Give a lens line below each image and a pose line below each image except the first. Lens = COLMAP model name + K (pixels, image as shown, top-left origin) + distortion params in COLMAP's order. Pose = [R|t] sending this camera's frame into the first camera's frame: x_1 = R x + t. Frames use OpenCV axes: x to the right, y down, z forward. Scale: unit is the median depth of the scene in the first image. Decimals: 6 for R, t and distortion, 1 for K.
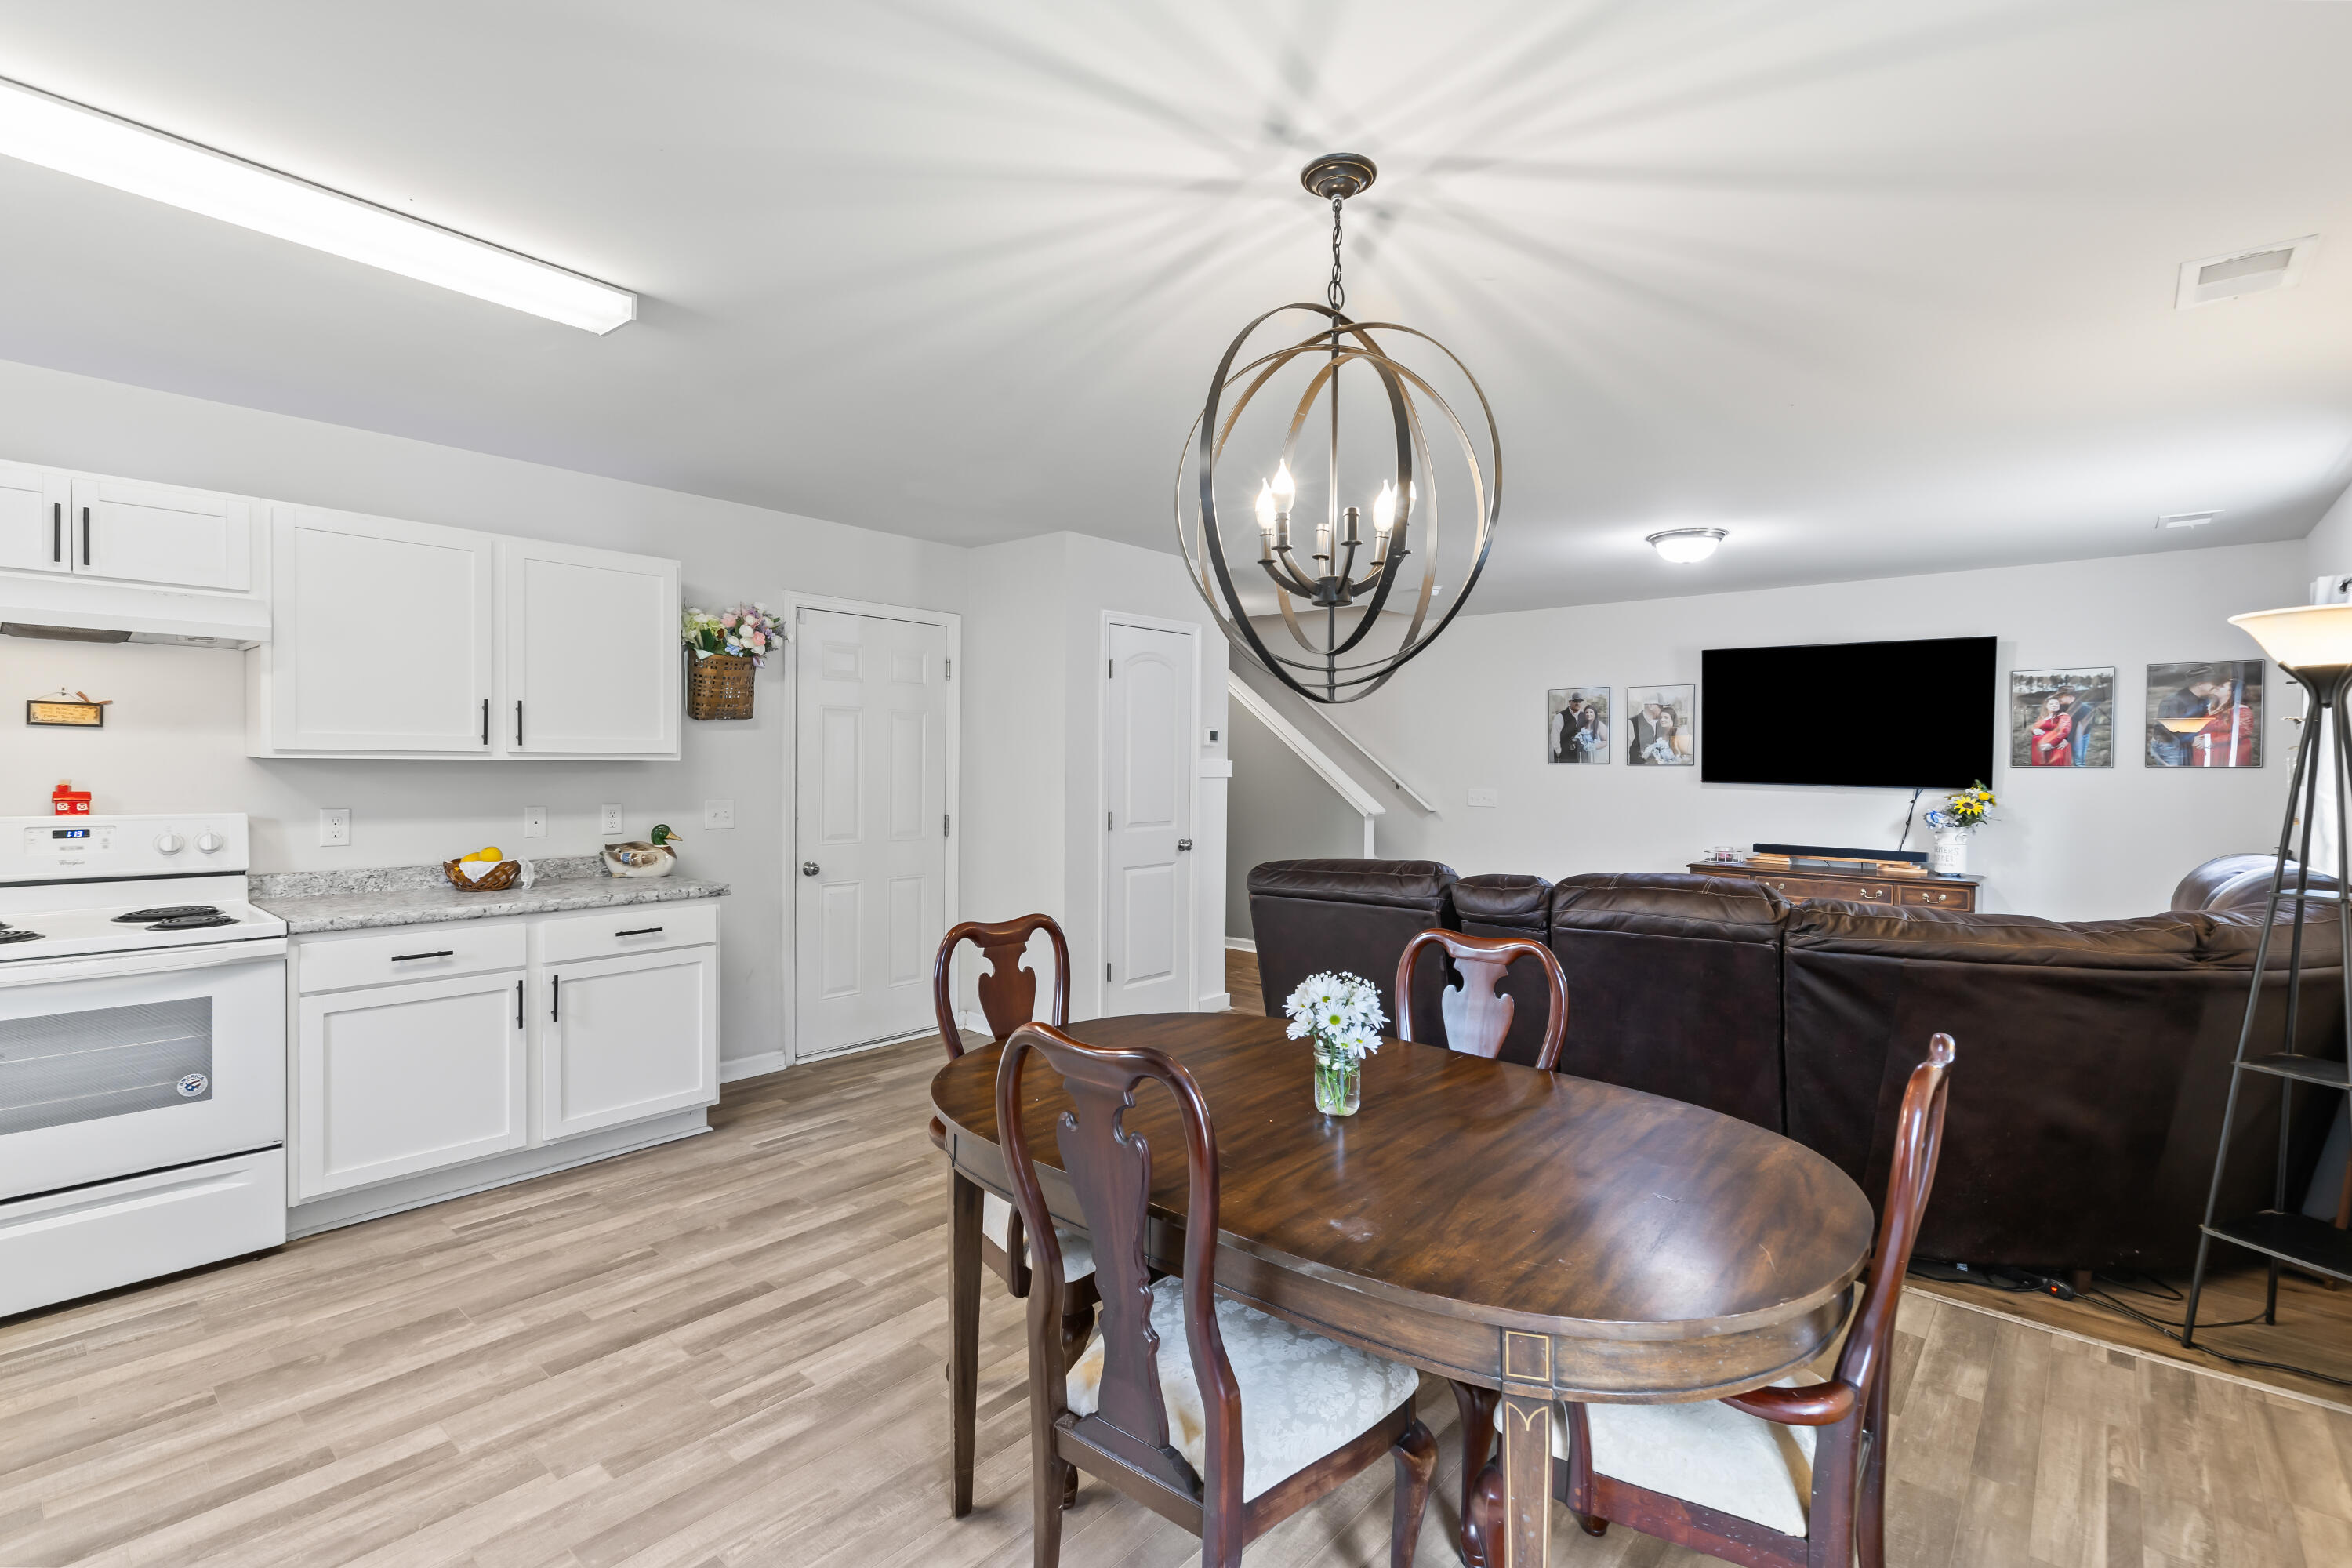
lens RADIAL K [[1055.9, 0, 1178.9], [0, 1055.9, 784.3], [0, 0, 1]] dist [0.001900, -0.000062]
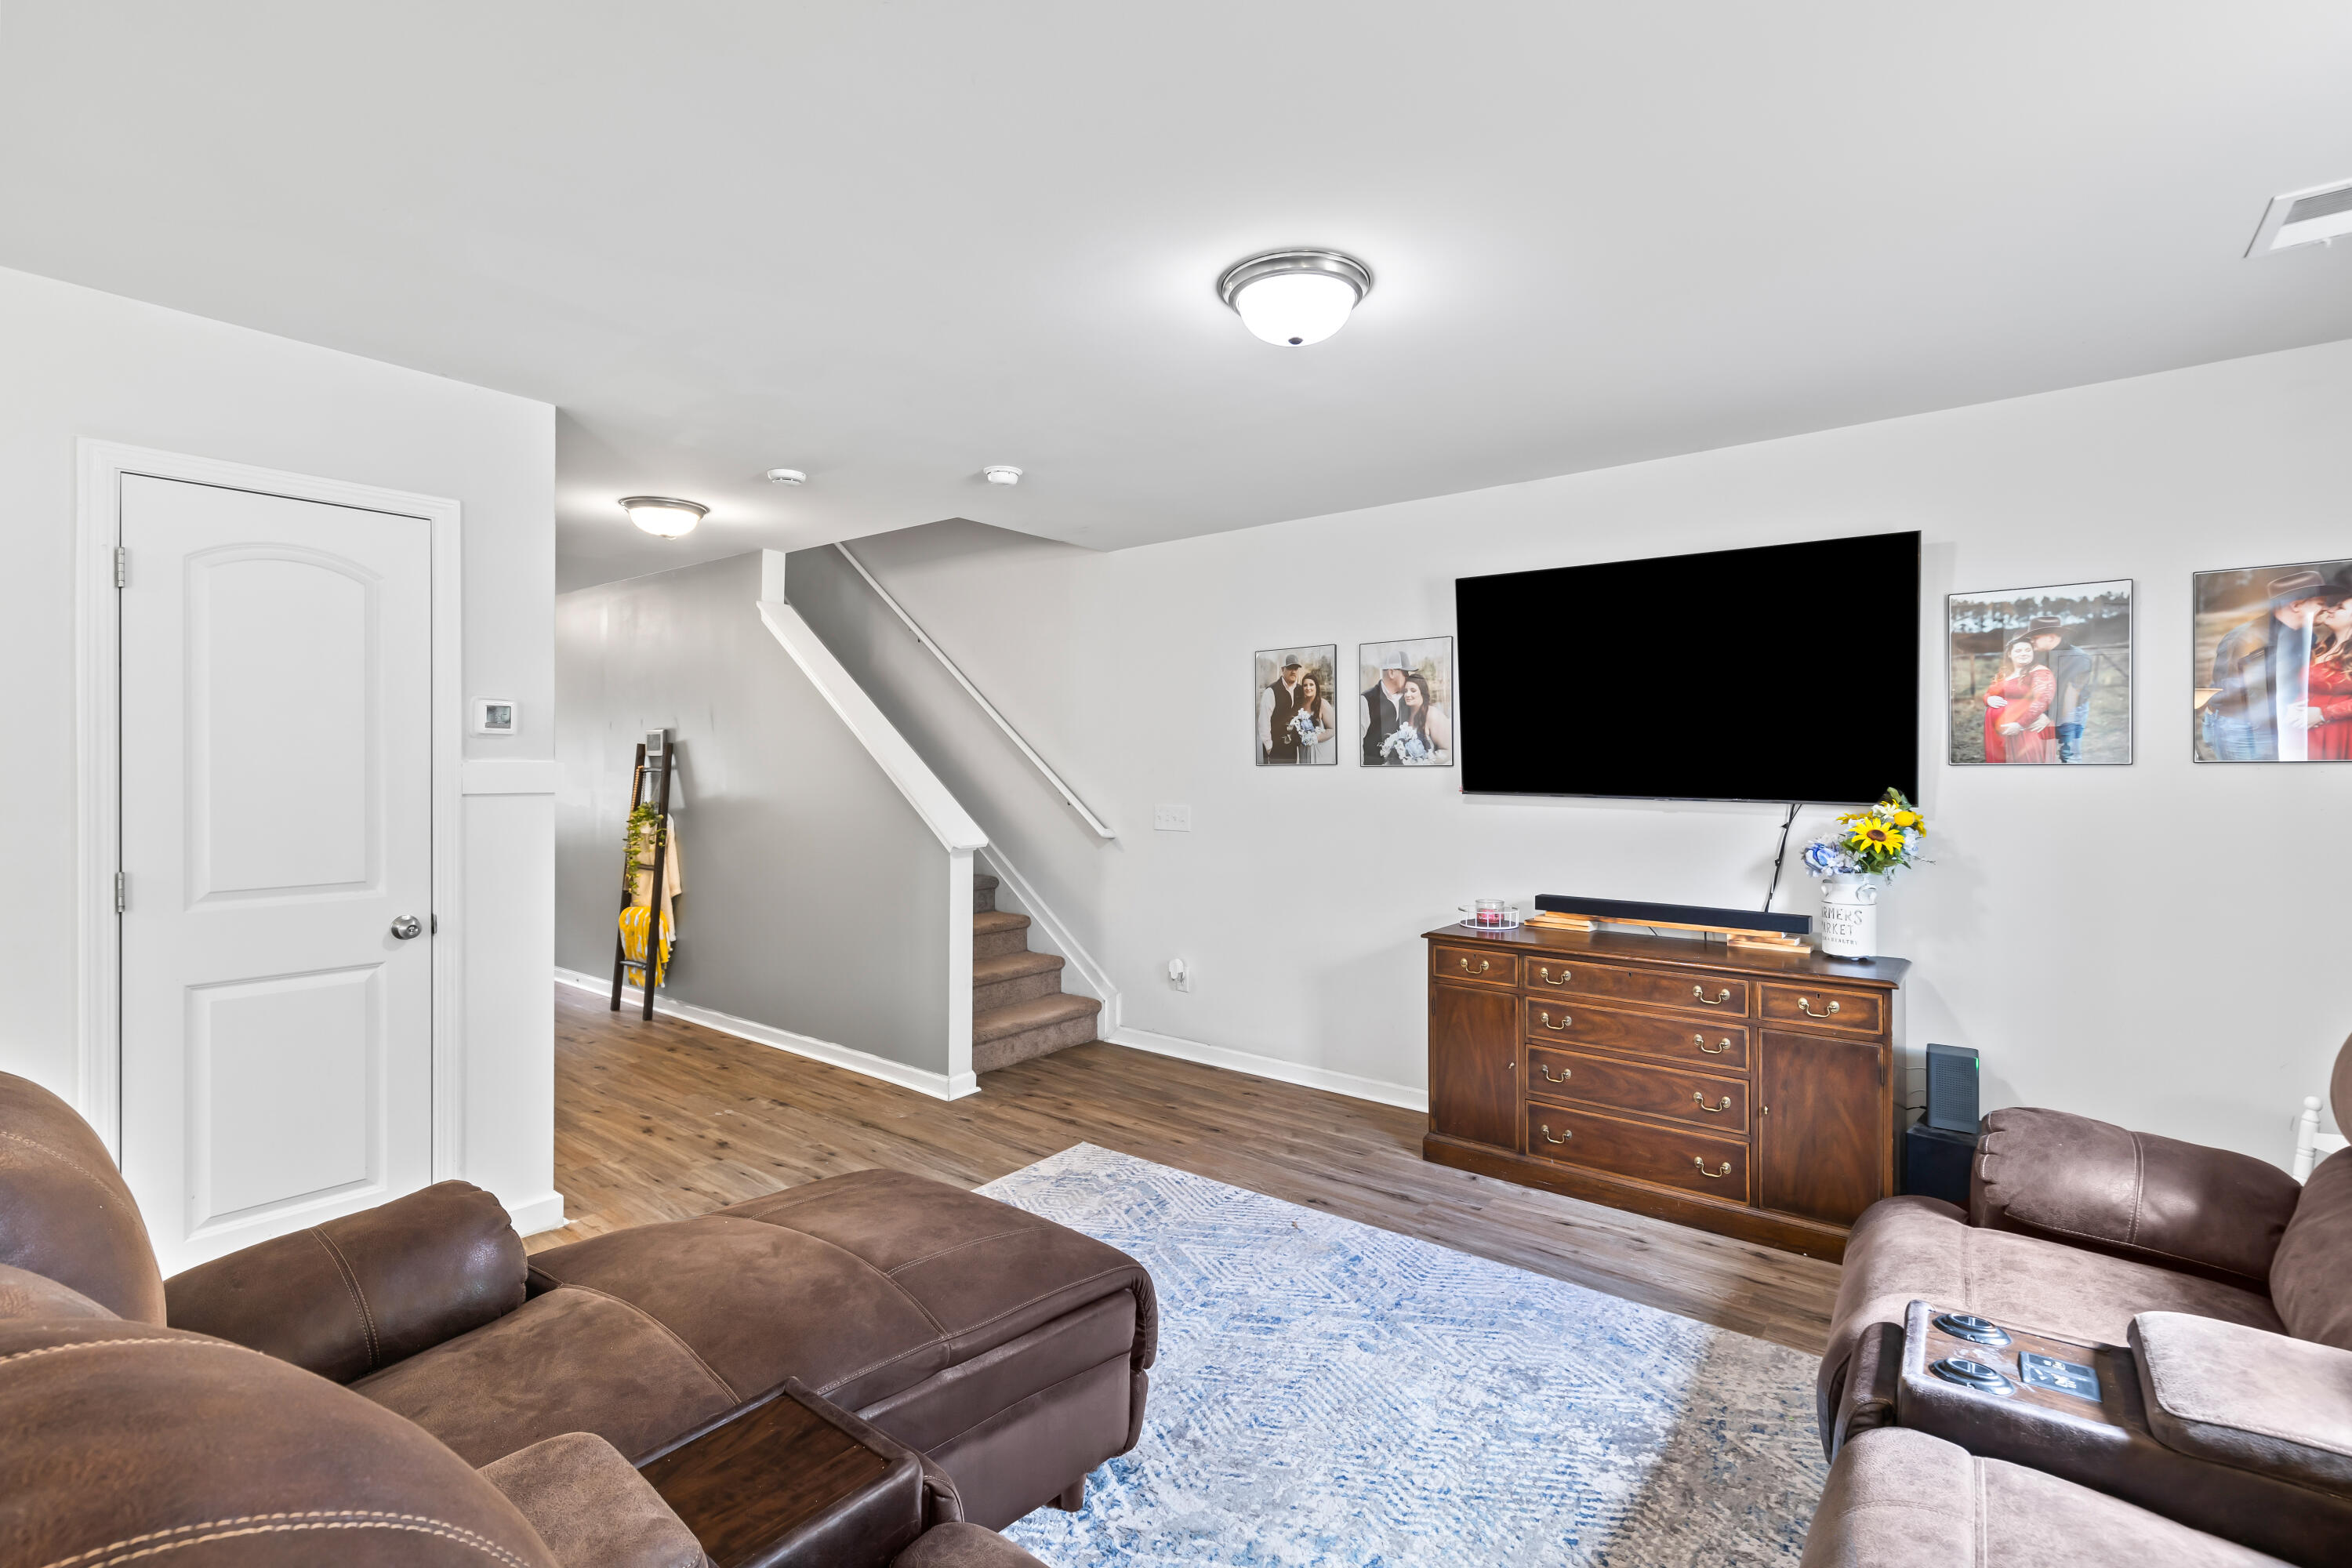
lens RADIAL K [[1055.9, 0, 1174.0], [0, 1055.9, 770.8], [0, 0, 1]] dist [0.001900, -0.000062]
pose [[0.998675, -0.006407, 0.051067, 0.331557], [0.007280, 0.999830, -0.016928, -0.006651], [-0.050950, 0.017277, 0.998552, 0.439689]]
